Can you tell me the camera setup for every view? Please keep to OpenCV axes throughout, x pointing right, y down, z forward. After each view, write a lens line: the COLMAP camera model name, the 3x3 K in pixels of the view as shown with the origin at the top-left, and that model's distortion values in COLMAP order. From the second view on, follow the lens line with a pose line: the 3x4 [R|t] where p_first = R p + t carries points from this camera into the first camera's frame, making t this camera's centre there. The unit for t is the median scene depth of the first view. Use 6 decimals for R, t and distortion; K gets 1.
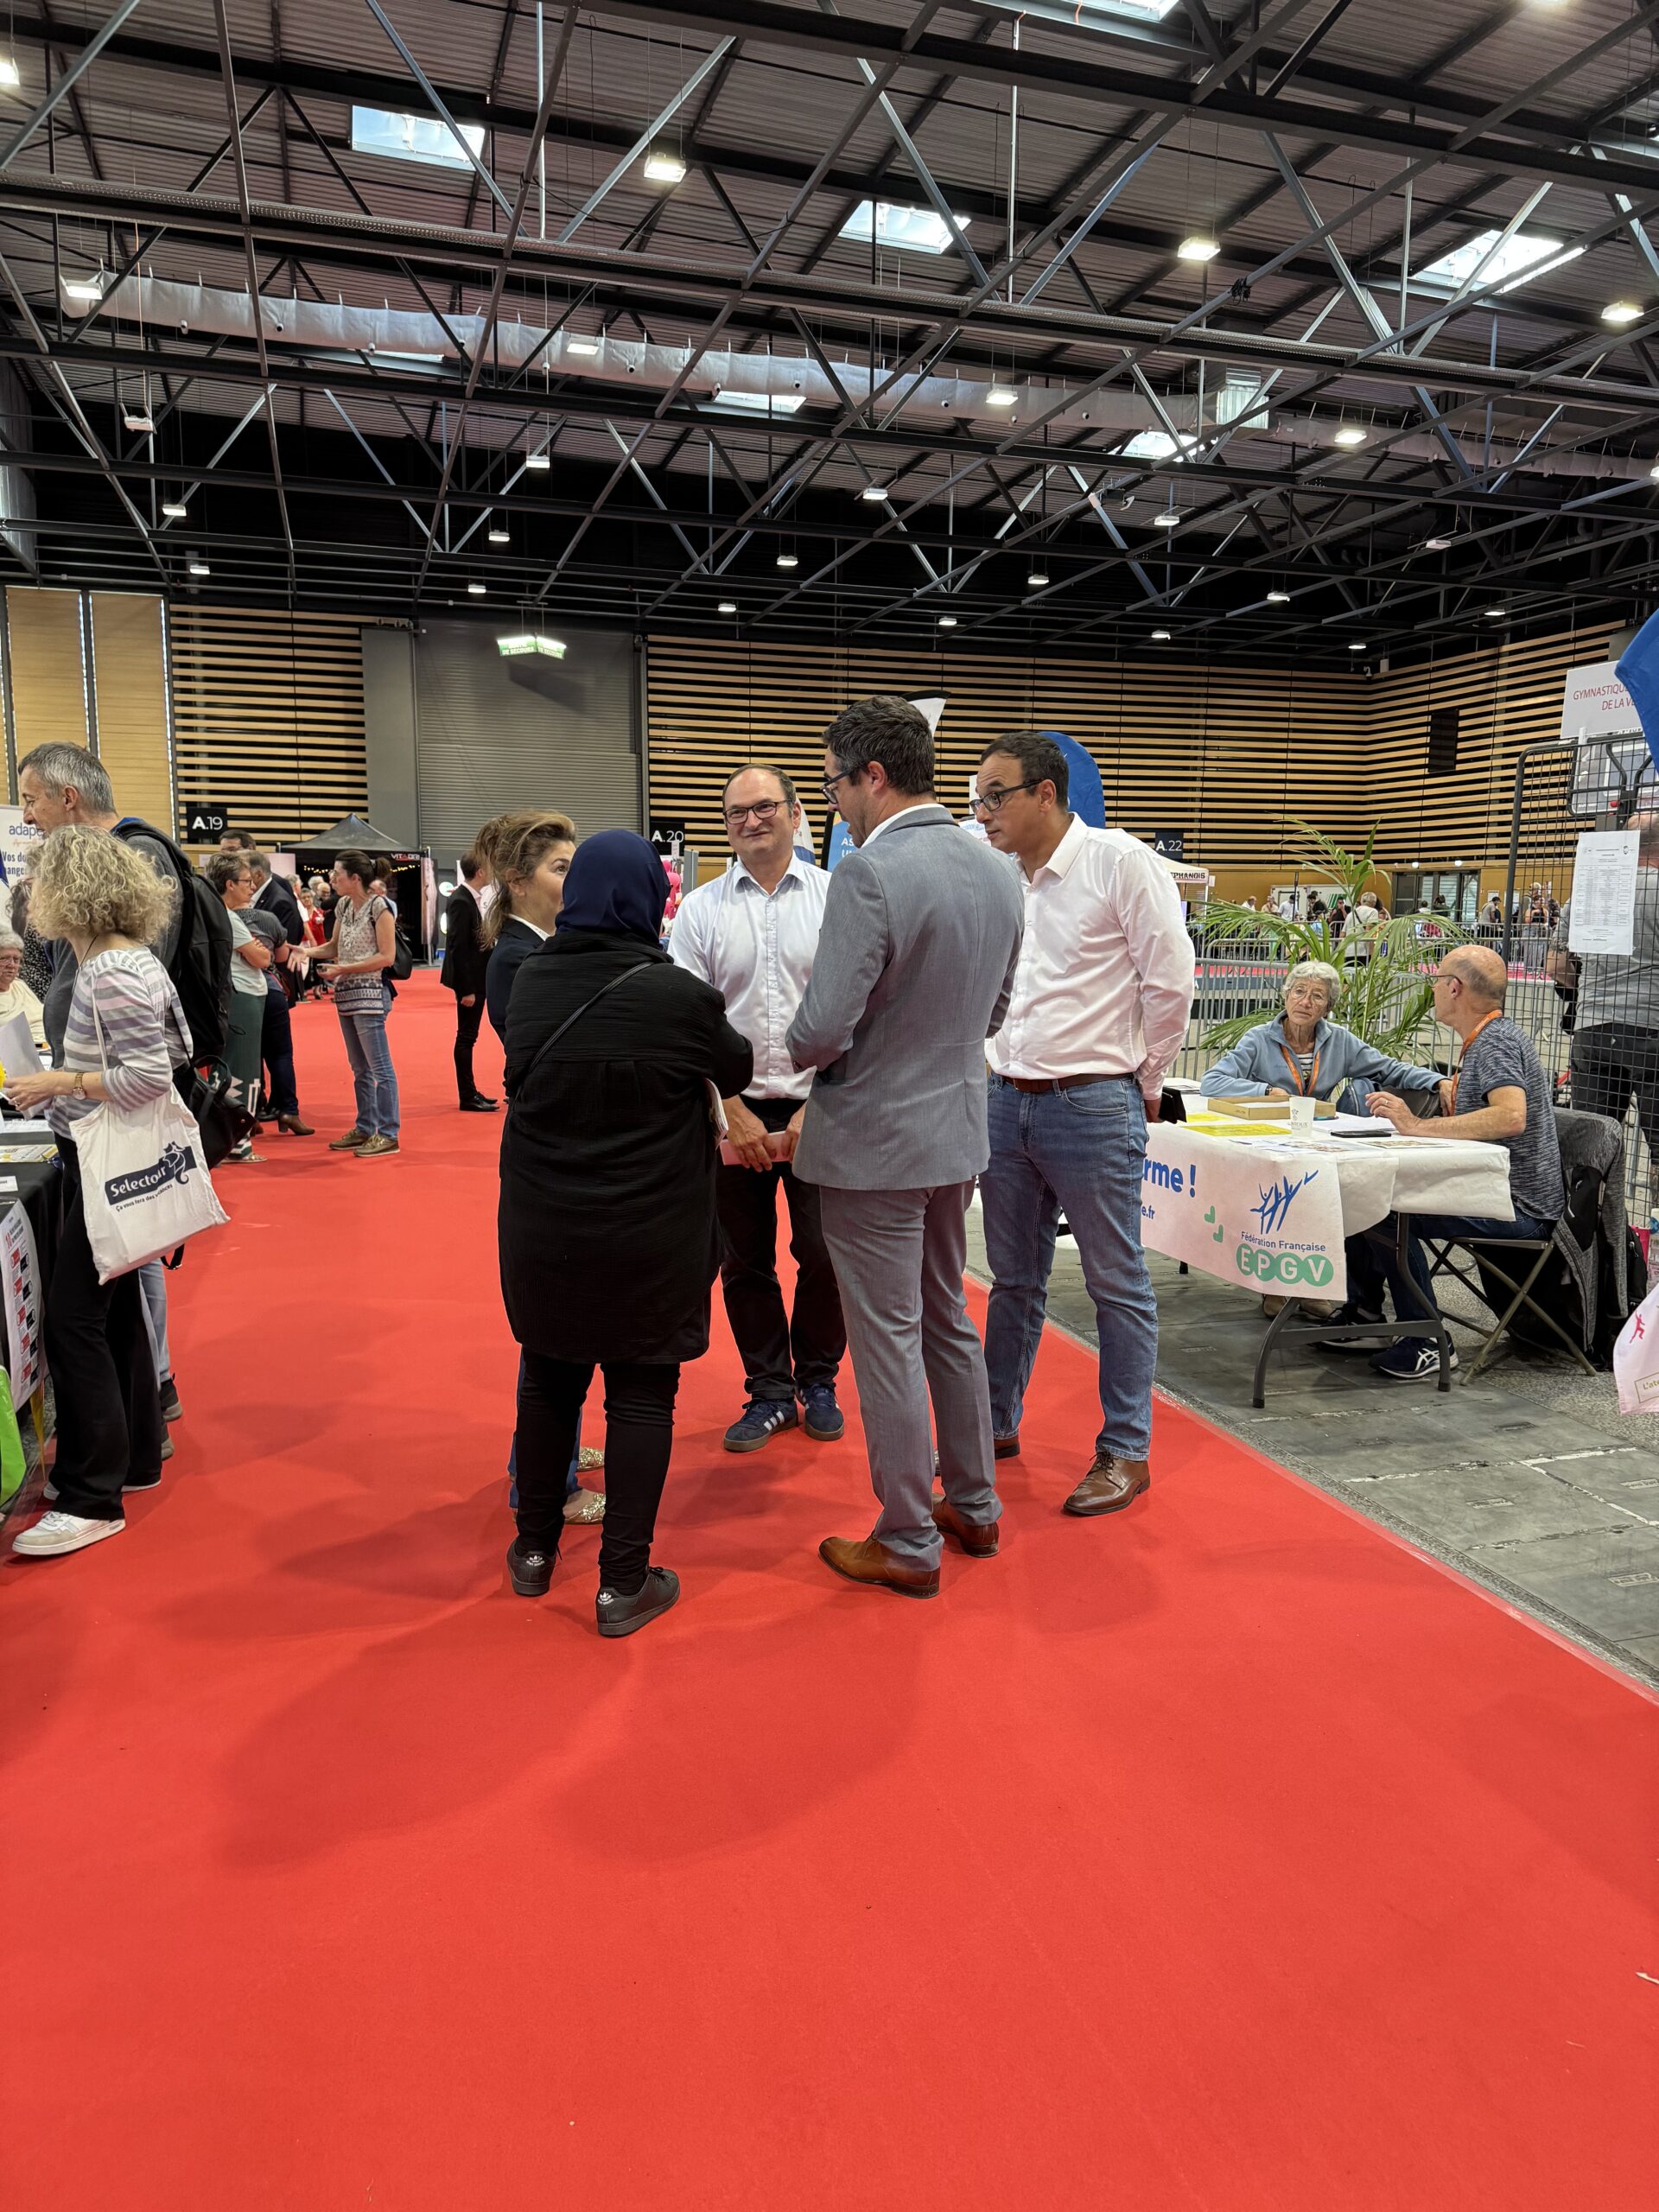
lens RADIAL K [[1493.9, 0, 829.5], [0, 1493.9, 1106.0], [0, 0, 1]] dist [0.116433, -0.138605]
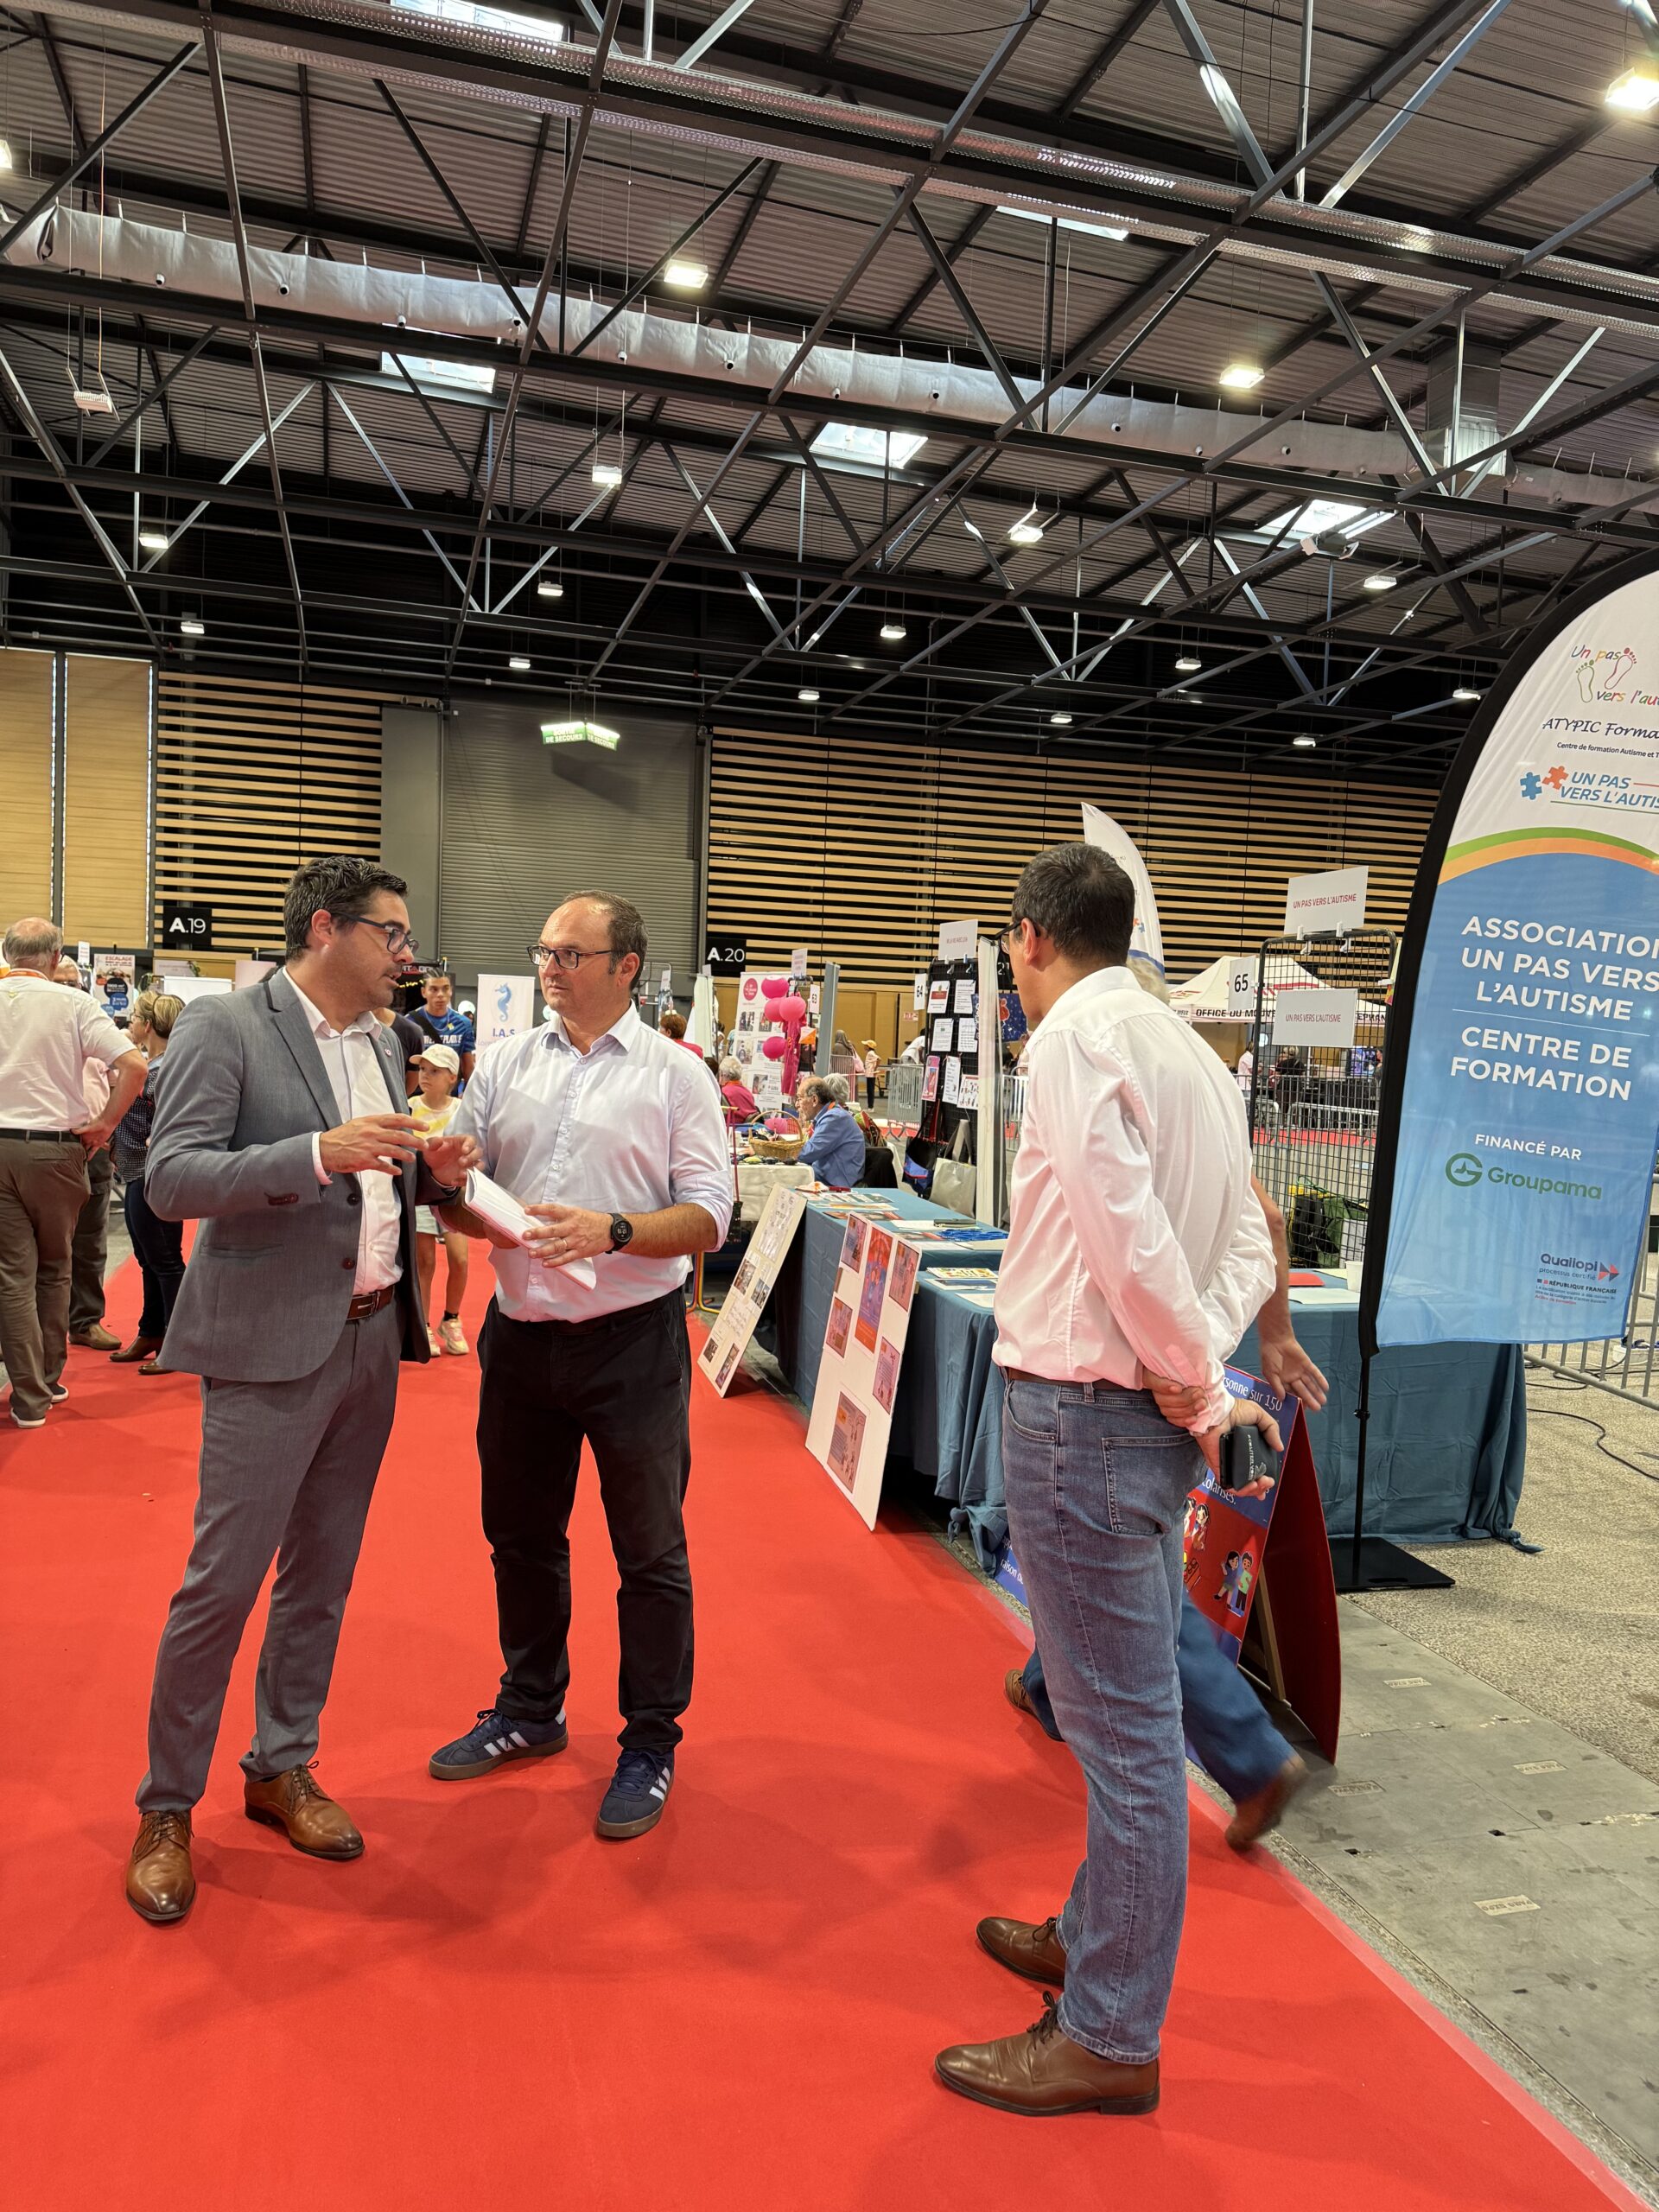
lens RADIAL K [[1493.9, 0, 829.5], [0, 1493.9, 1106.0], [0, 0, 1]] dist [0.116433, -0.138605]
pose [[0.999523, 0.028603, -0.011665, -0.040248], [-0.029480, 0.996057, -0.083677, -0.026133], [0.009226, 0.083981, 0.996425, 0.170665]]
